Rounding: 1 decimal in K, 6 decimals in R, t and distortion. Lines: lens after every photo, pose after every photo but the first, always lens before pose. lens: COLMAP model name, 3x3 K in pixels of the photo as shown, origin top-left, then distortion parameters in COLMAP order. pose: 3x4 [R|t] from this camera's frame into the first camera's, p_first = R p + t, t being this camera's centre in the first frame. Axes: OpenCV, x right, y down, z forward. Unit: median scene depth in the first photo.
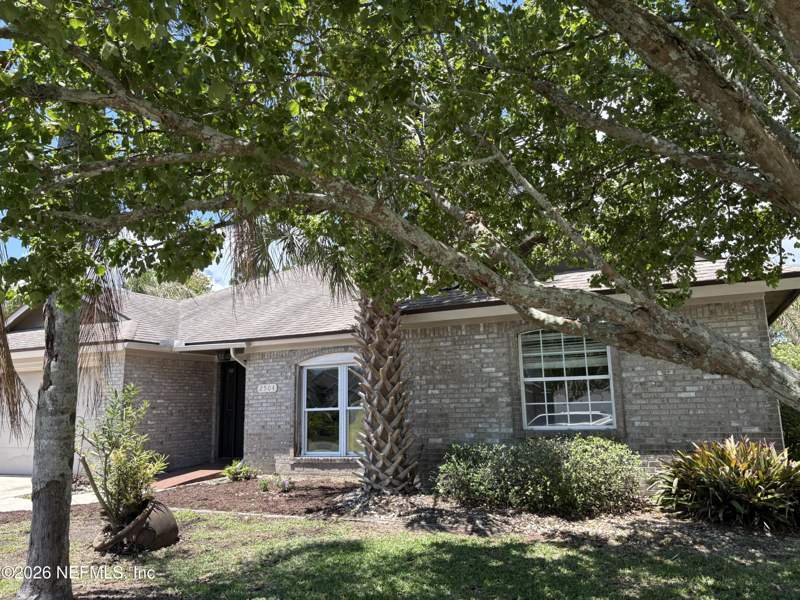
lens RADIAL K [[604.8, 0, 400.0], [0, 604.8, 300.0], [0, 0, 1]] dist [0.010203, -0.000435]
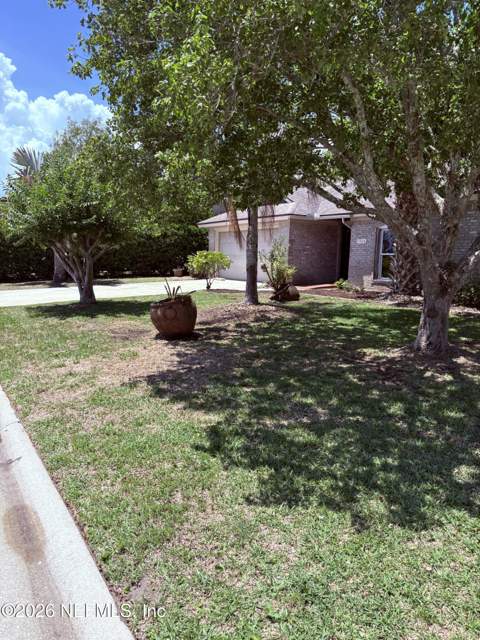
lens RADIAL K [[483.9, 0, 240.0], [0, 483.9, 320.0], [0, 0, 1]] dist [0.010203, -0.000435]
pose [[0.844729, 0.108623, -0.524055, 0.334318], [0.051144, 0.958322, 0.281074, -0.066295], [0.532745, -0.264234, 0.803967, -0.522070]]
